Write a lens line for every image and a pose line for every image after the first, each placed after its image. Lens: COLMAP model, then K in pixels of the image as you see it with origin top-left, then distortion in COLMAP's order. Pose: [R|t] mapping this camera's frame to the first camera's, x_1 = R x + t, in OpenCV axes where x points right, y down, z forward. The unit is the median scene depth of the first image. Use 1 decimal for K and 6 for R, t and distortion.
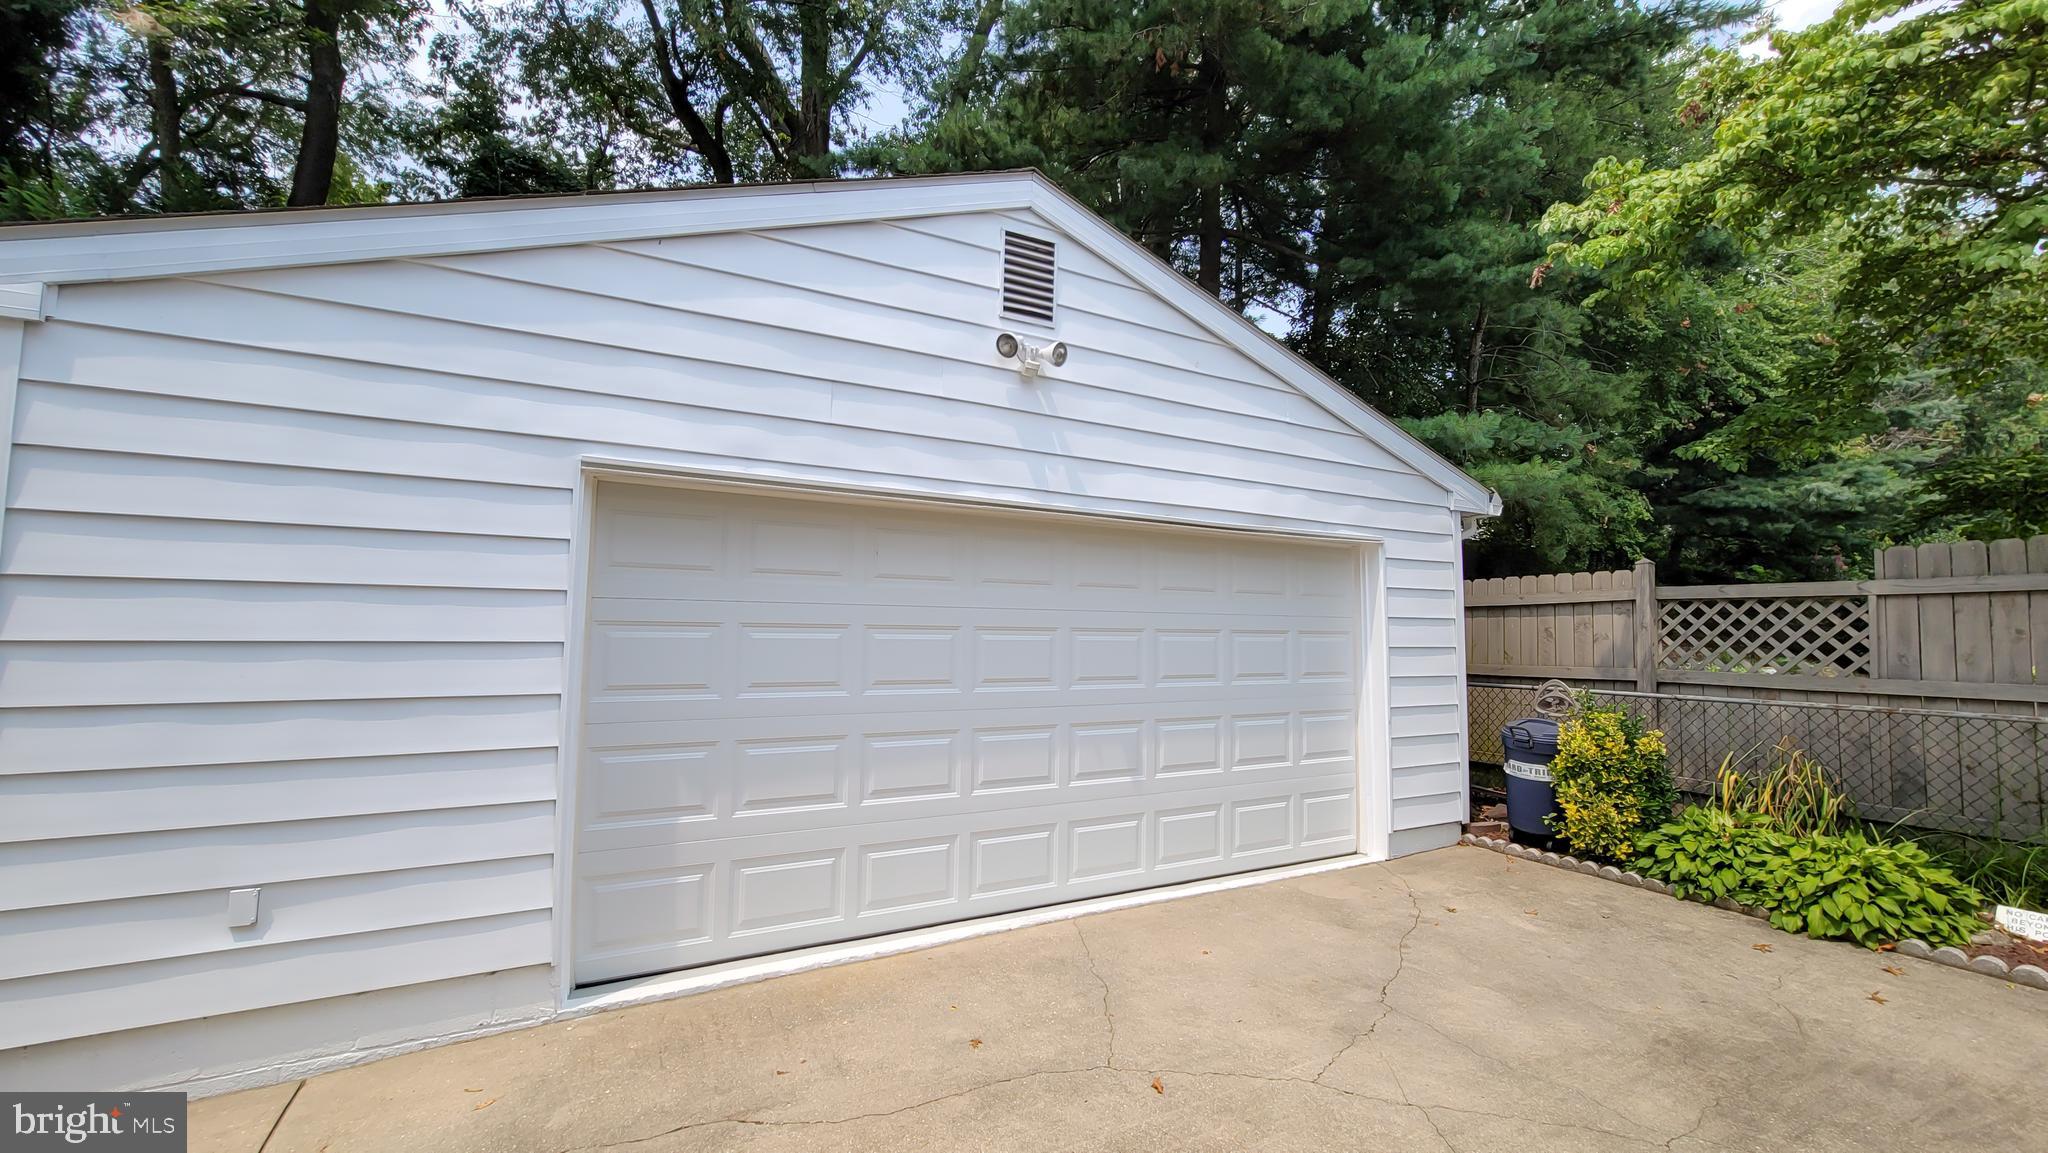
lens RADIAL K [[814.9, 0, 1026.9], [0, 814.9, 582.0], [0, 0, 1]] dist [-0.004273, -0.000155]
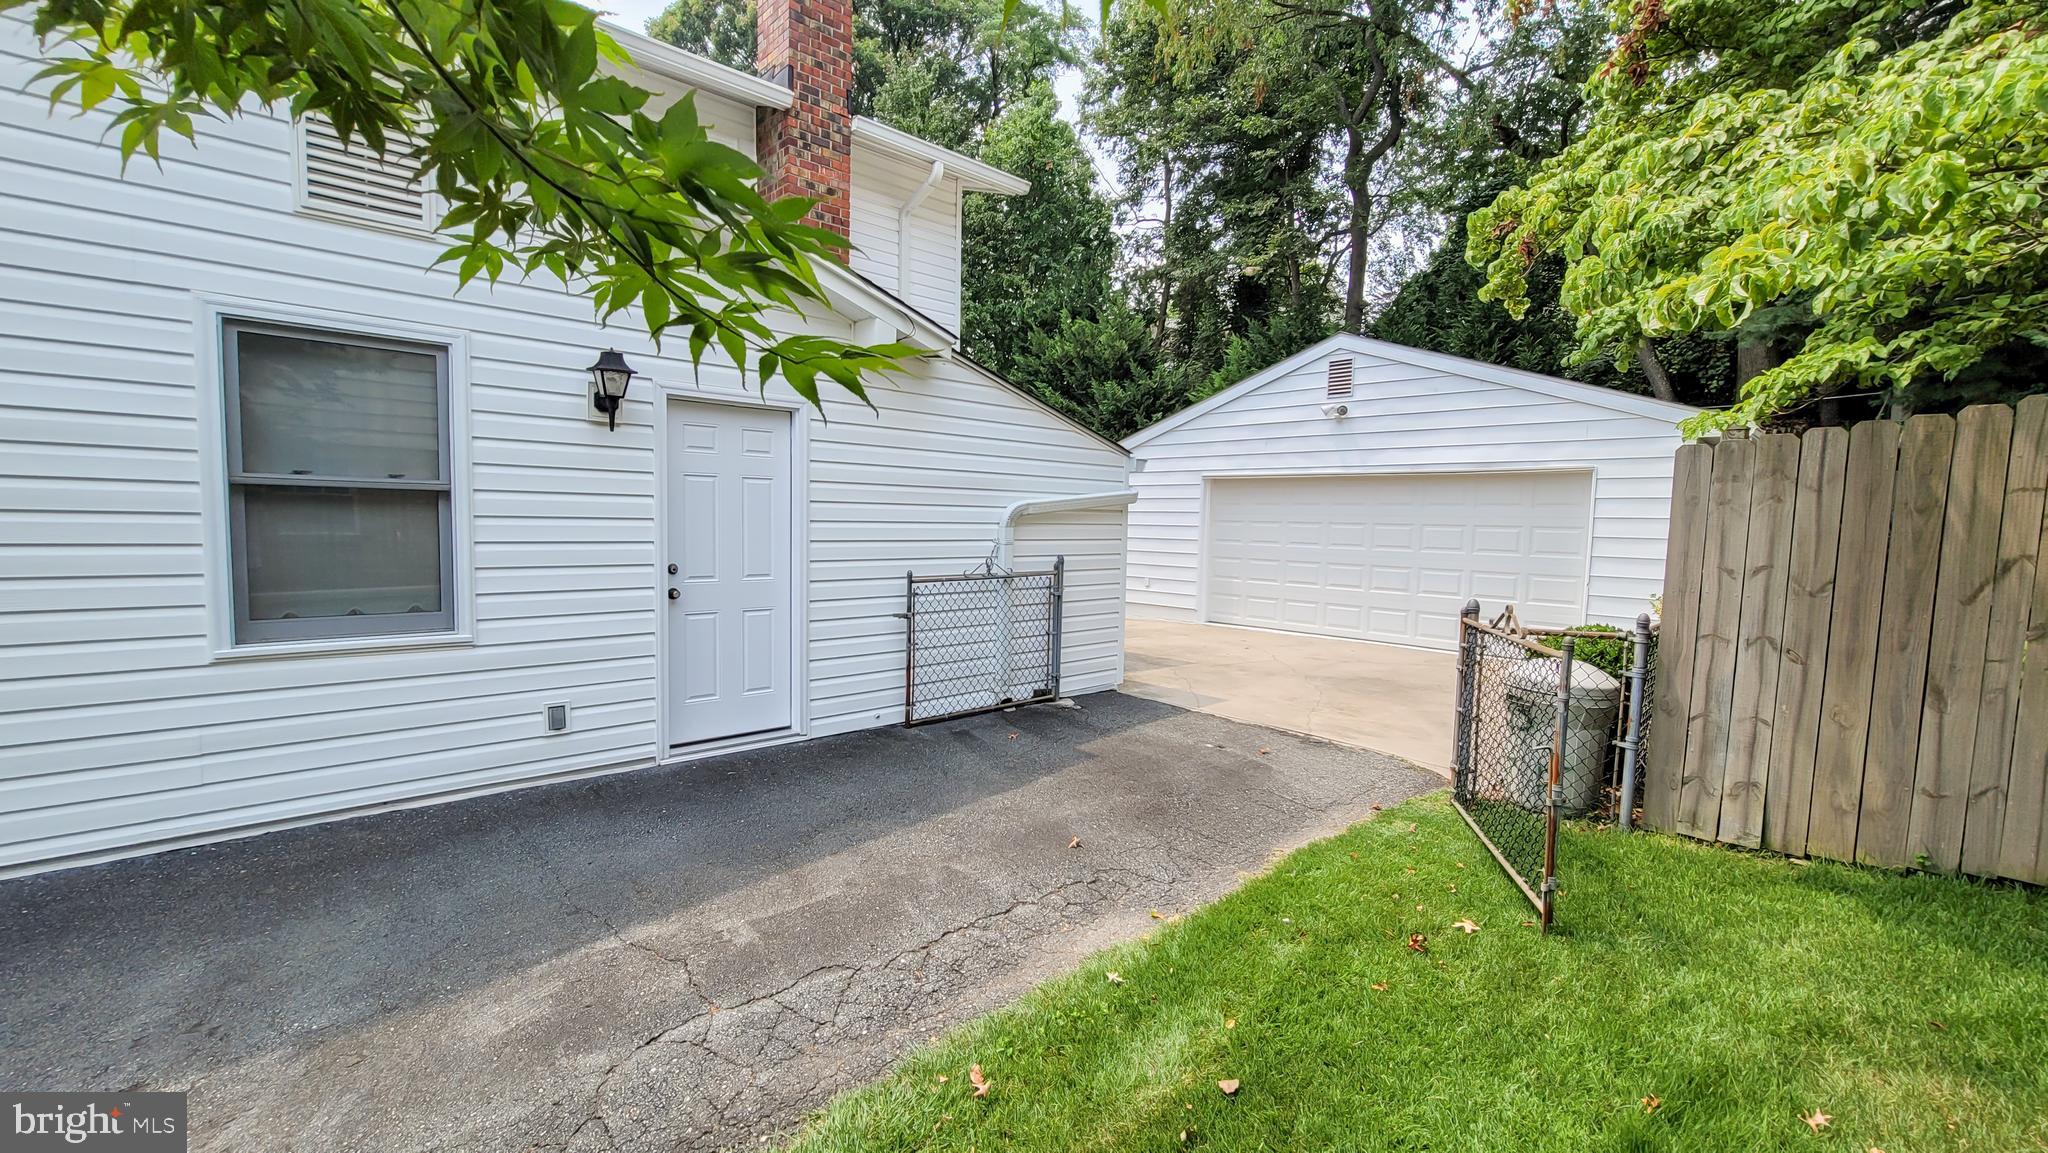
lens RADIAL K [[865.2, 0, 1020.2], [0, 865.2, 577.4], [0, 0, 1]] dist [0.004775, 0.000303]
pose [[0.228193, 0.070503, -0.971060, 2.090921], [0.030784, 0.996354, 0.079574, -0.020391], [0.973129, -0.048051, 0.225191, -0.465813]]
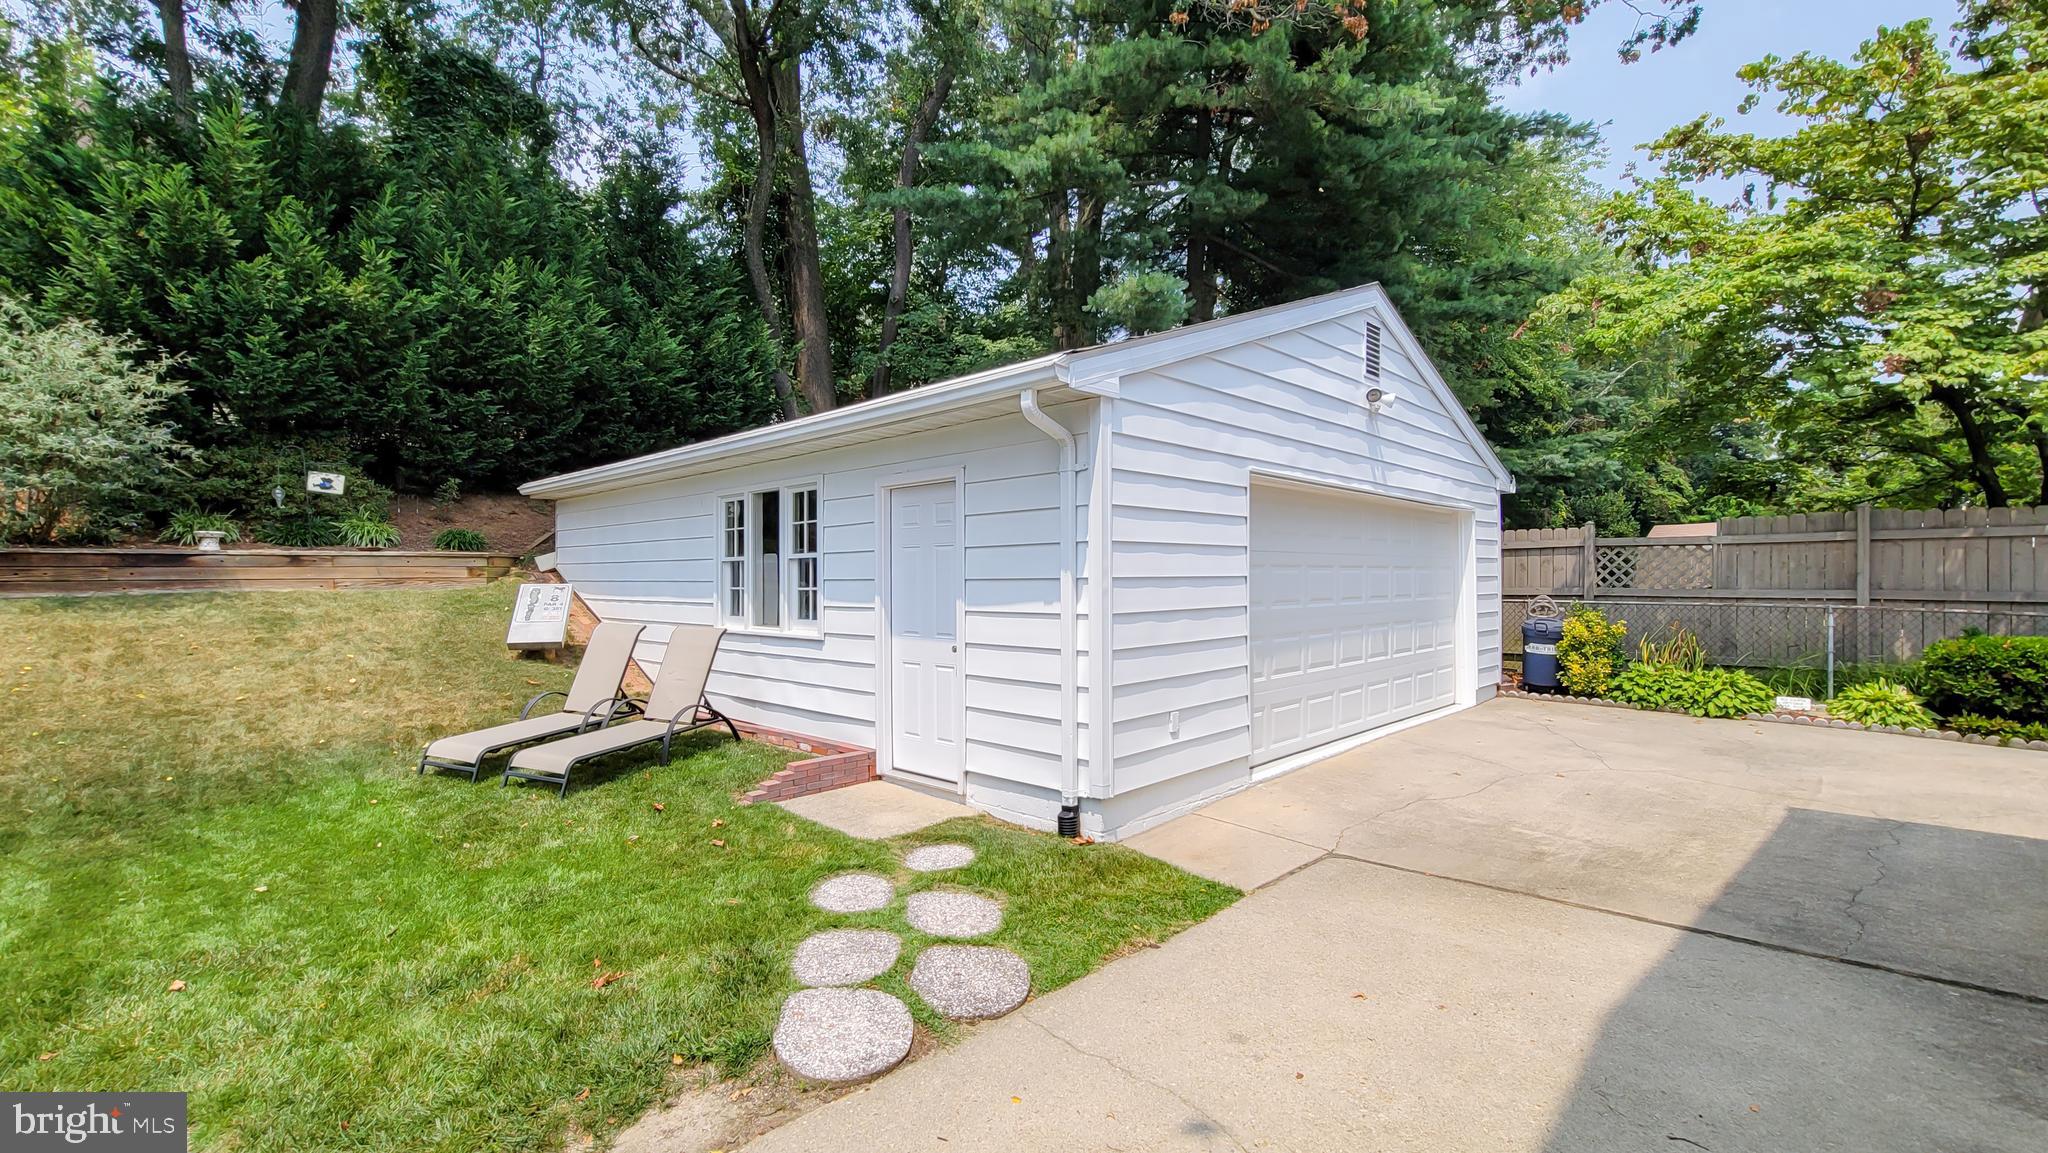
lens RADIAL K [[865.2, 0, 1023.2], [0, 865.2, 580.7], [0, 0, 1]] dist [0.004775, 0.000303]
pose [[0.954302, -0.017295, 0.298342, -1.095353], [-0.002391, 0.997850, 0.065492, -0.025899], [-0.298833, -0.063212, 0.952209, -0.430343]]
